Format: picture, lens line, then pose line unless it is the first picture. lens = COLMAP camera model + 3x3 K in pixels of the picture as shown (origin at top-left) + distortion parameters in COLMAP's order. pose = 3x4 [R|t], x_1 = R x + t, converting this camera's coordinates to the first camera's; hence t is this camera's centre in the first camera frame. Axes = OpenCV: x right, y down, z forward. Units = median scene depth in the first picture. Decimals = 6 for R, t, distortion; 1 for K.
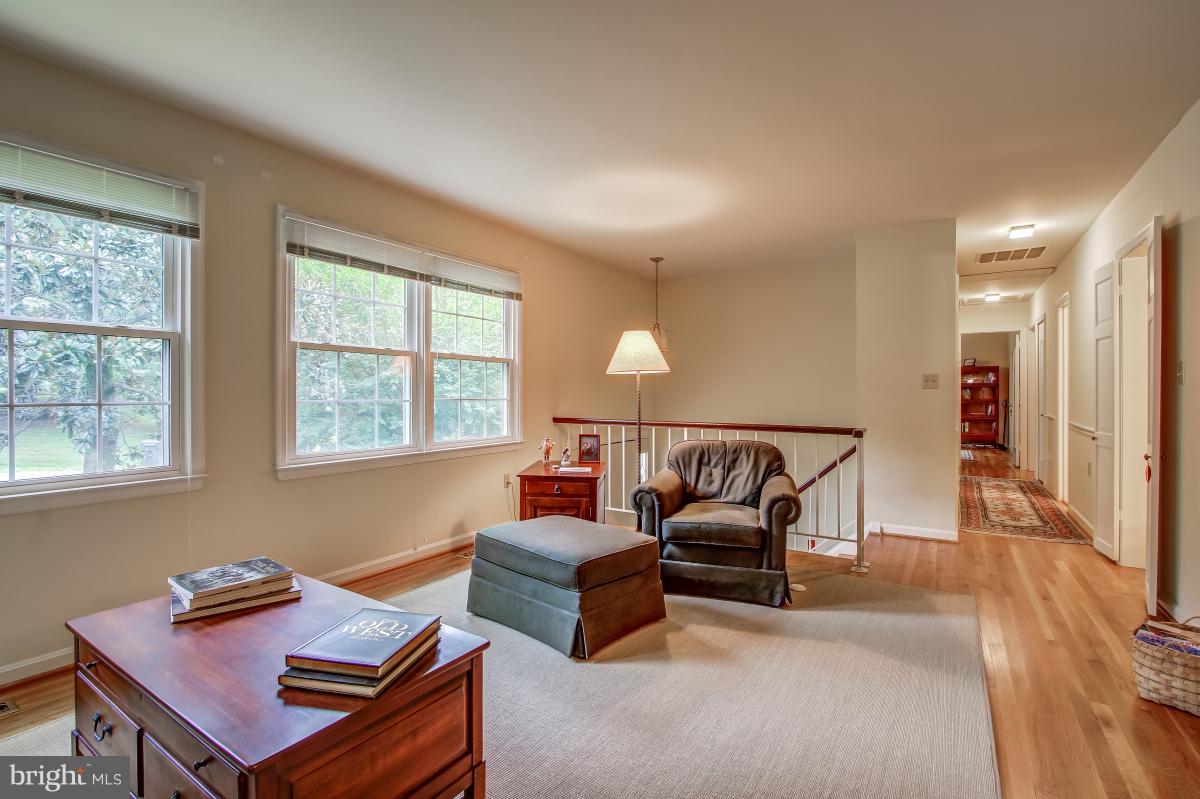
lens RADIAL K [[556.9, 0, 593.8], [0, 556.9, 397.7], [0, 0, 1]] dist [-0.016358, 0.003436]
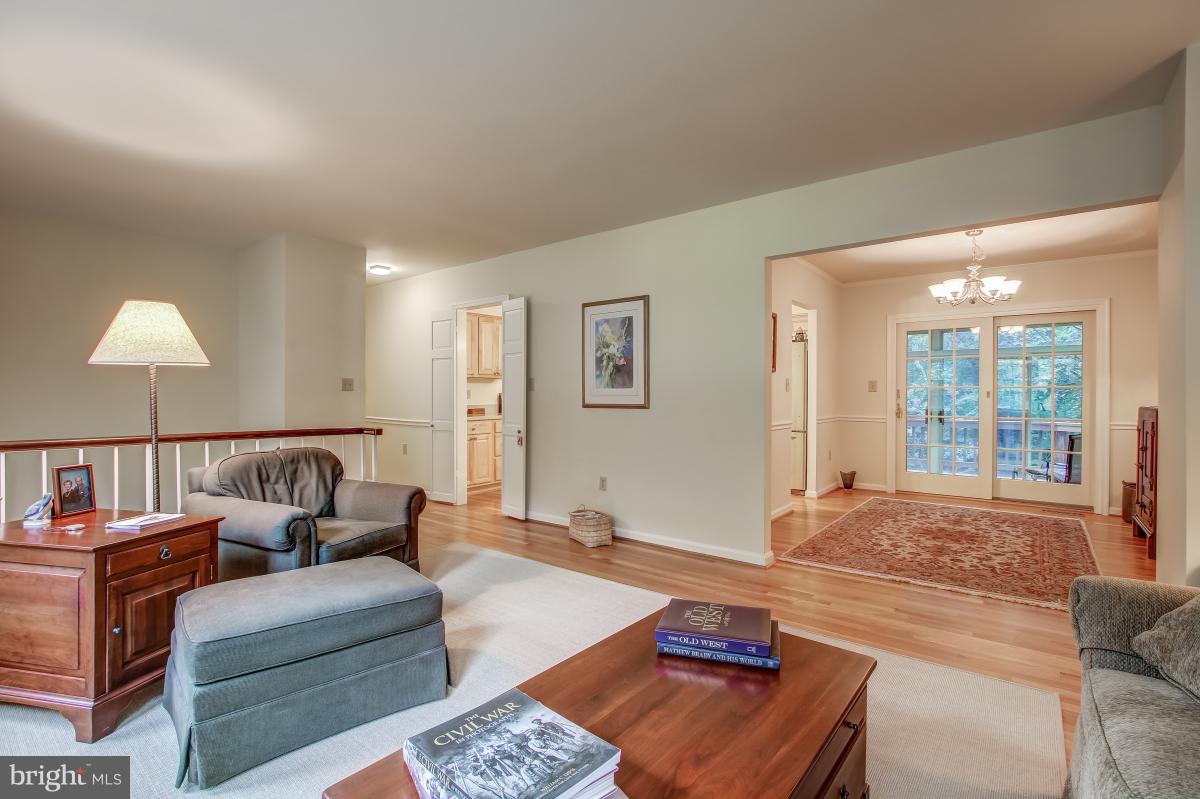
lens RADIAL K [[556.9, 0, 613.0], [0, 556.9, 398.3], [0, 0, 1]] dist [-0.016358, 0.003436]
pose [[0.076463, -0.003595, 0.997066, -0.579754], [0.006007, 0.999977, 0.003145, -0.002328], [-0.997054, 0.005749, 0.076482, 0.433731]]
